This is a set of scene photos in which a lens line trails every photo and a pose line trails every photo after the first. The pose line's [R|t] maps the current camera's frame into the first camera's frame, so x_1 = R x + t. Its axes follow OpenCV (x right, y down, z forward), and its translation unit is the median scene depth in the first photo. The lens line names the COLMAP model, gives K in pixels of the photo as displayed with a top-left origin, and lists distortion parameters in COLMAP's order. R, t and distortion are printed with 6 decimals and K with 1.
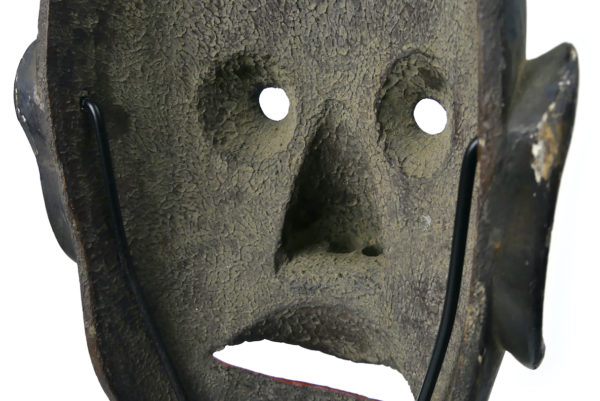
lens RADIAL K [[883.3, 0, 300.5], [0, 883.3, 200.8], [0, 0, 1]] dist [-0.105524, 0.000000]
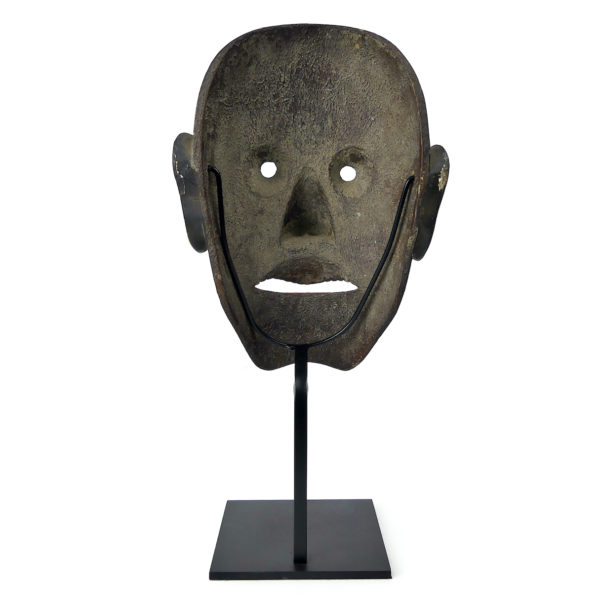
lens RADIAL K [[707.8, 0, 299.5], [0, 707.8, 299.4], [0, 0, 1]] dist [-0.038695, 0.000000]
pose [[0.819658, -0.103909, 0.563351, -1.056954], [0.077621, 0.994488, 0.070494, 0.098309], [-0.567570, -0.014054, 0.823205, -0.522845]]
